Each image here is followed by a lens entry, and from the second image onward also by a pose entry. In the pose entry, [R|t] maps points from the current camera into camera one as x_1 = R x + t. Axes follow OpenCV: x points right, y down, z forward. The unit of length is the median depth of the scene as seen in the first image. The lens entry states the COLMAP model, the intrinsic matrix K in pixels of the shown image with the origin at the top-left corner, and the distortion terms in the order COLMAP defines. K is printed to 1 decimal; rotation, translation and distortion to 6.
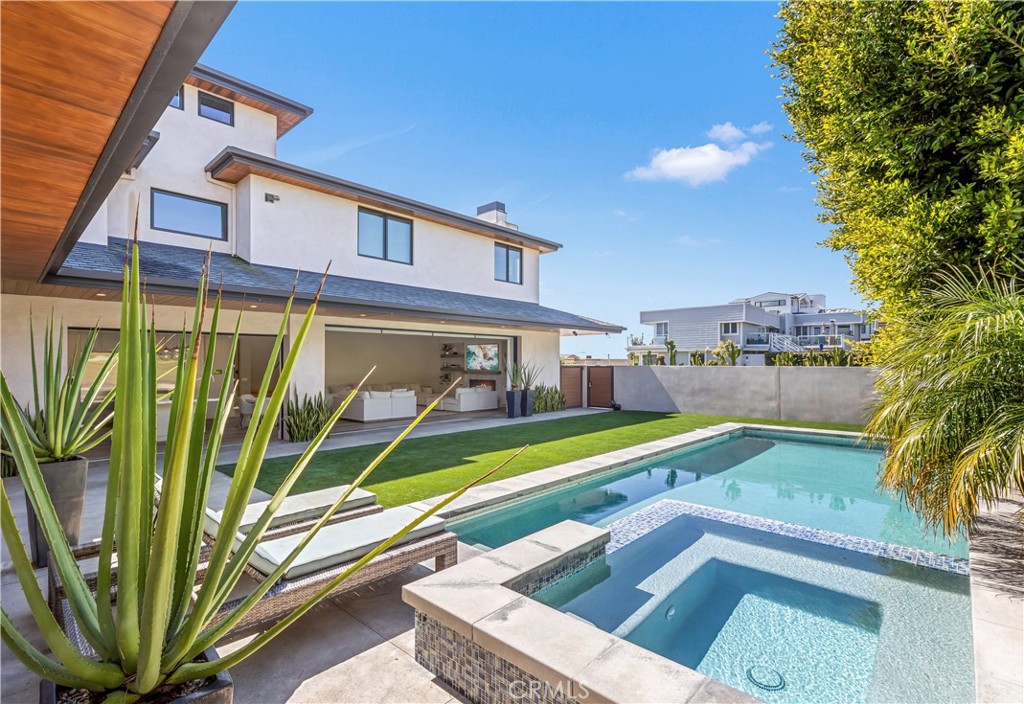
lens RADIAL K [[477.0, 0, 509.9], [0, 477.0, 357.7], [0, 0, 1]] dist [0.001988, 0.000117]
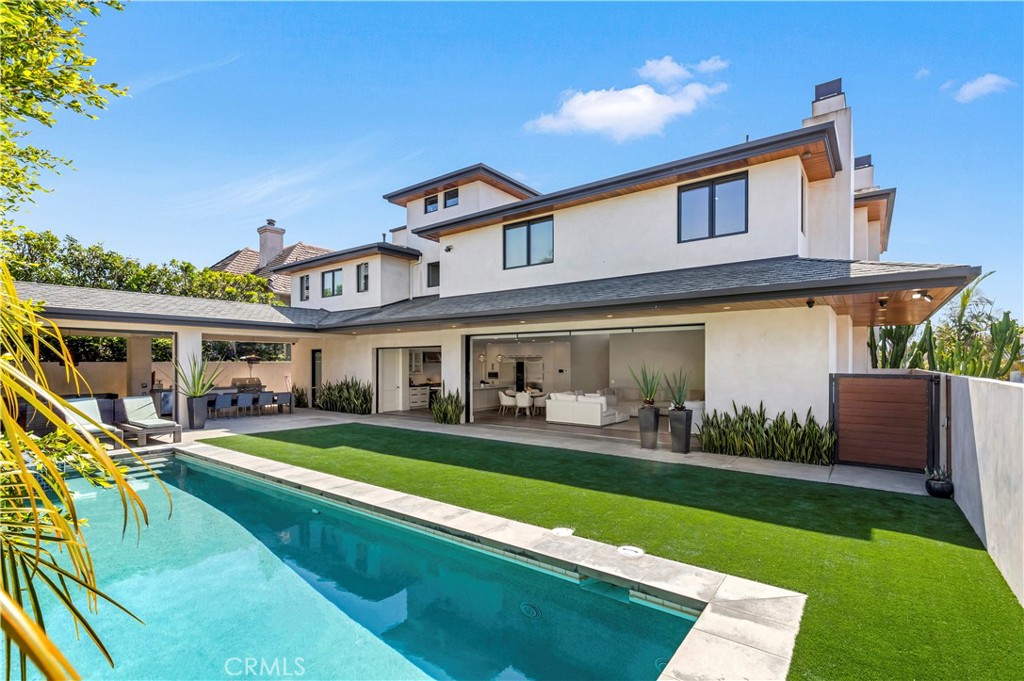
lens RADIAL K [[477.1, 0, 504.2], [0, 477.1, 363.7], [0, 0, 1]] dist [0.001433, 0.000202]
pose [[0.089861, 0.002170, -0.995952, 0.601184], [0.012875, 0.999912, 0.003340, 0.001490], [0.995871, -0.013123, 0.089826, 0.675442]]
